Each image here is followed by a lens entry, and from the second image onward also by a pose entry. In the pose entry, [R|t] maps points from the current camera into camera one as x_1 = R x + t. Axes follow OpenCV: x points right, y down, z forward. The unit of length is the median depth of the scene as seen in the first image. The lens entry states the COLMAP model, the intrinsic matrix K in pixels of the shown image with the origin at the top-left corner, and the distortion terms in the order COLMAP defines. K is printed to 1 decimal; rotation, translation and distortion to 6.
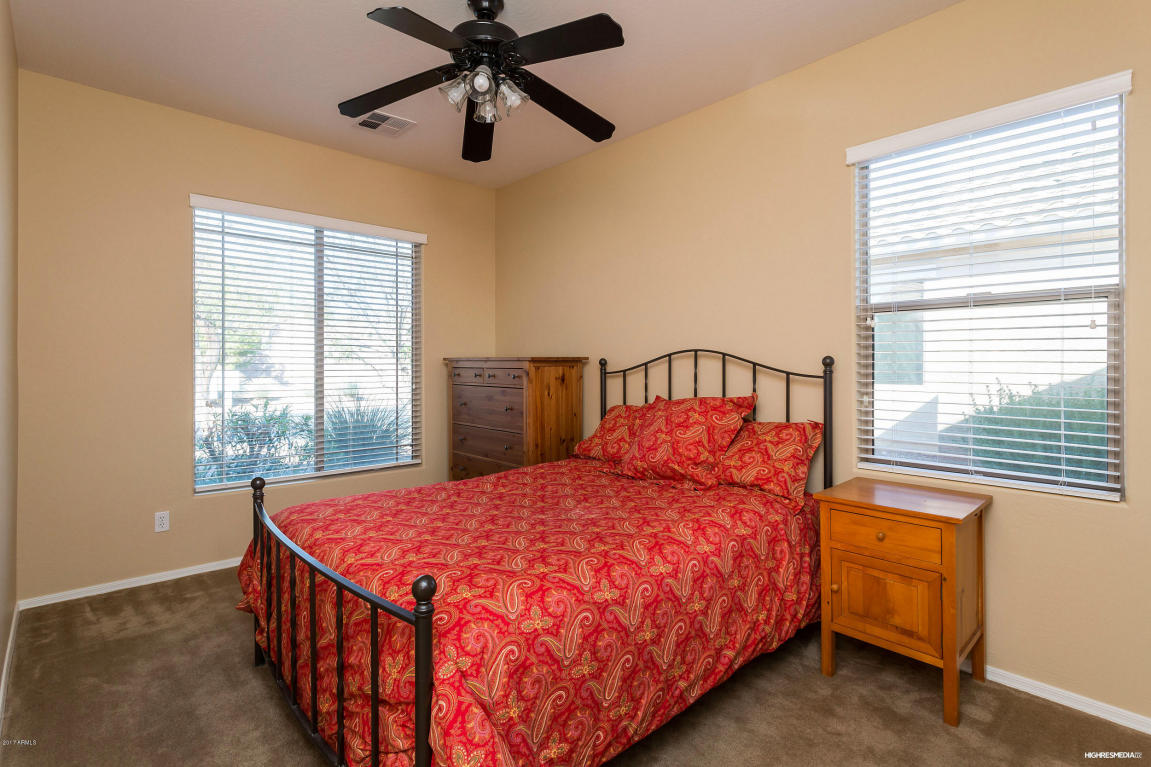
lens RADIAL K [[563.0, 0, 565.3], [0, 563.0, 375.2], [0, 0, 1]] dist [0.006555, 0.000968]
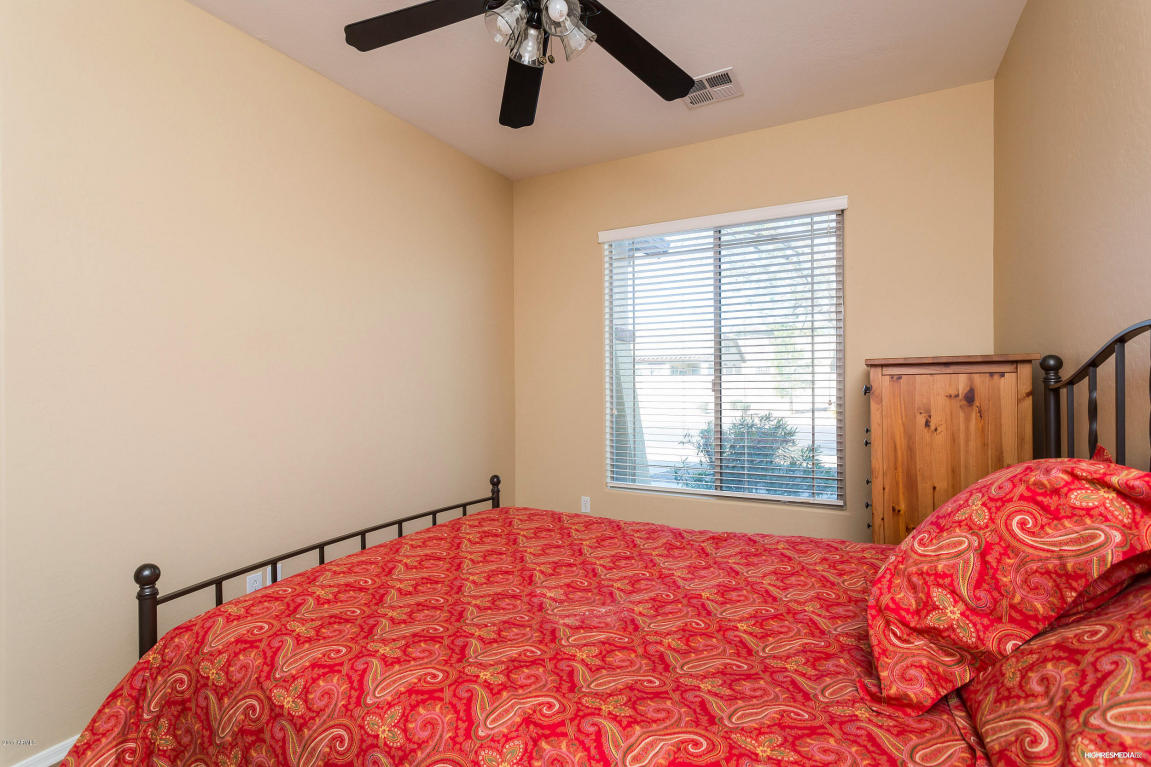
lens RADIAL K [[563.0, 0, 569.2], [0, 563.0, 387.2], [0, 0, 1]] dist [0.006555, 0.000968]
pose [[0.331640, 0.008273, -0.943370, 0.498876], [-0.001956, 0.999965, 0.008081, -0.007964], [0.943404, -0.000835, 0.331645, 0.634981]]
